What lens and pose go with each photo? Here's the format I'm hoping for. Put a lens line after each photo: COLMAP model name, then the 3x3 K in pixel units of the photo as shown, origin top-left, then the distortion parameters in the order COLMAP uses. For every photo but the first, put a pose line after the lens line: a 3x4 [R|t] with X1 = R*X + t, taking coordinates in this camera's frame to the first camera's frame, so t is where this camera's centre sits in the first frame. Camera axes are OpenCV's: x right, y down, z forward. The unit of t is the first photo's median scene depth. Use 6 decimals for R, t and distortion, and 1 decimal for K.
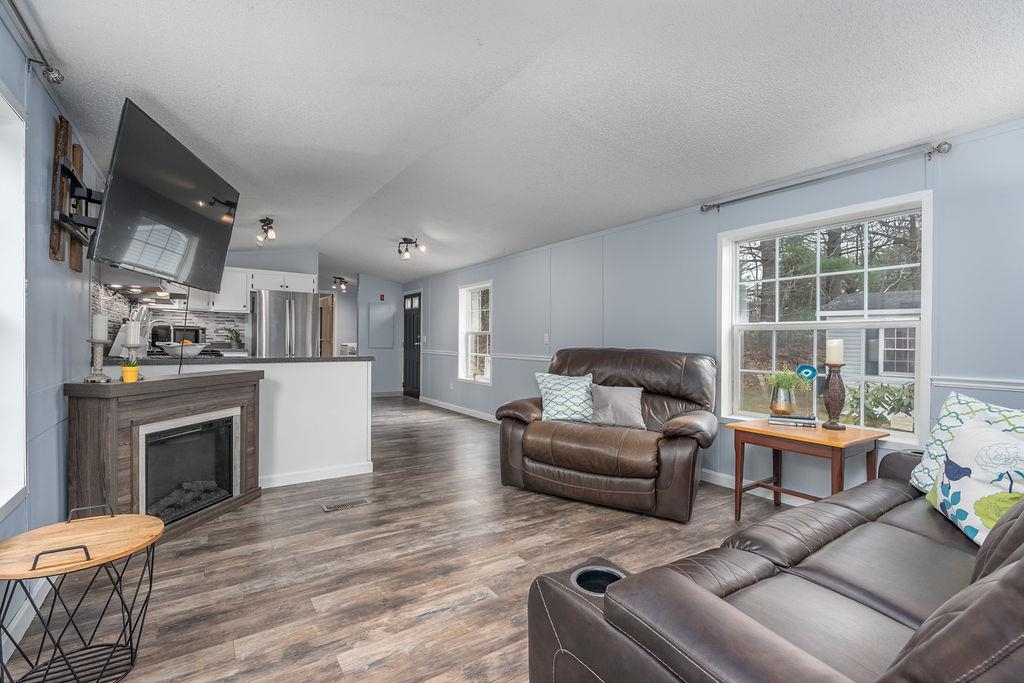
lens RADIAL K [[465.9, 0, 509.9], [0, 465.9, 343.5], [0, 0, 1]] dist [-0.013499, 0.000848]
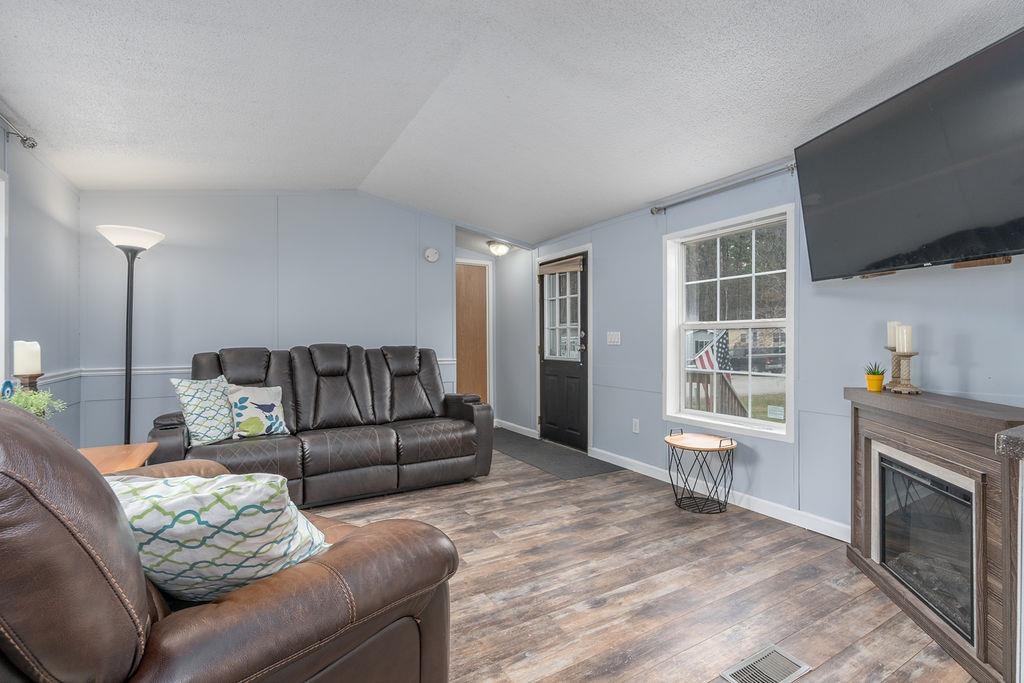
lens RADIAL K [[465.9, 0, 513.0], [0, 465.9, 336.8], [0, 0, 1]] dist [-0.013499, 0.000848]
pose [[-0.998252, -0.005800, 0.058811, -0.133213], [-0.005955, 0.999979, -0.002456, -0.019301], [-0.058795, -0.002802, -0.998266, 1.946508]]
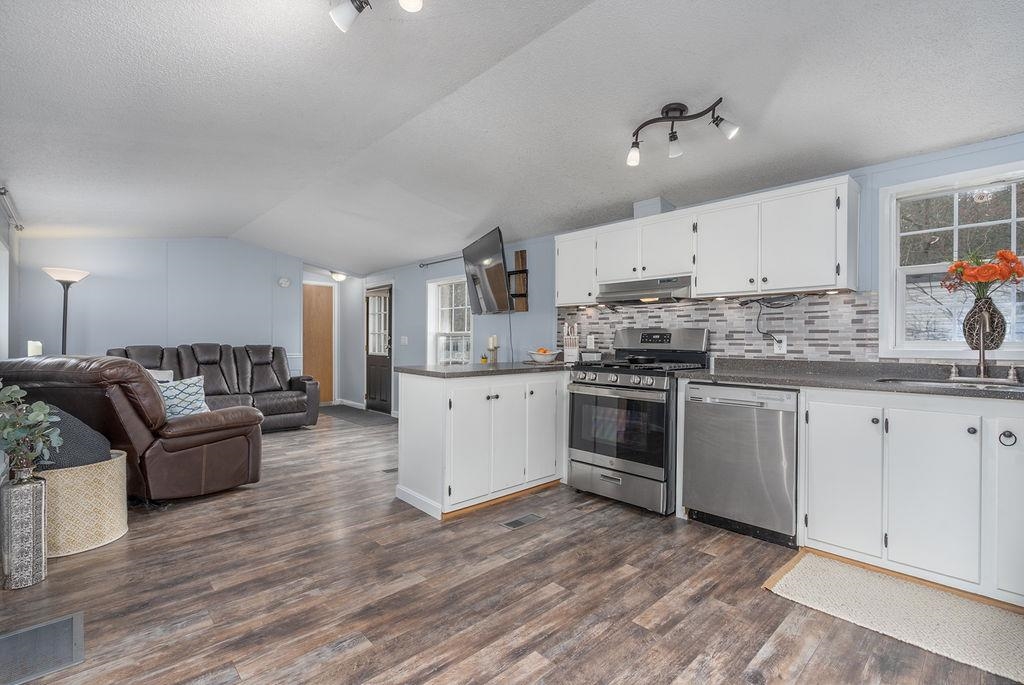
lens RADIAL K [[465.9, 0, 513.5], [0, 465.9, 343.1], [0, 0, 1]] dist [-0.013499, 0.000848]
pose [[-0.986158, -0.012396, -0.165343, -2.577573], [-0.013672, 0.999885, 0.006582, -0.097383], [0.165242, 0.008752, -0.986214, 7.793987]]
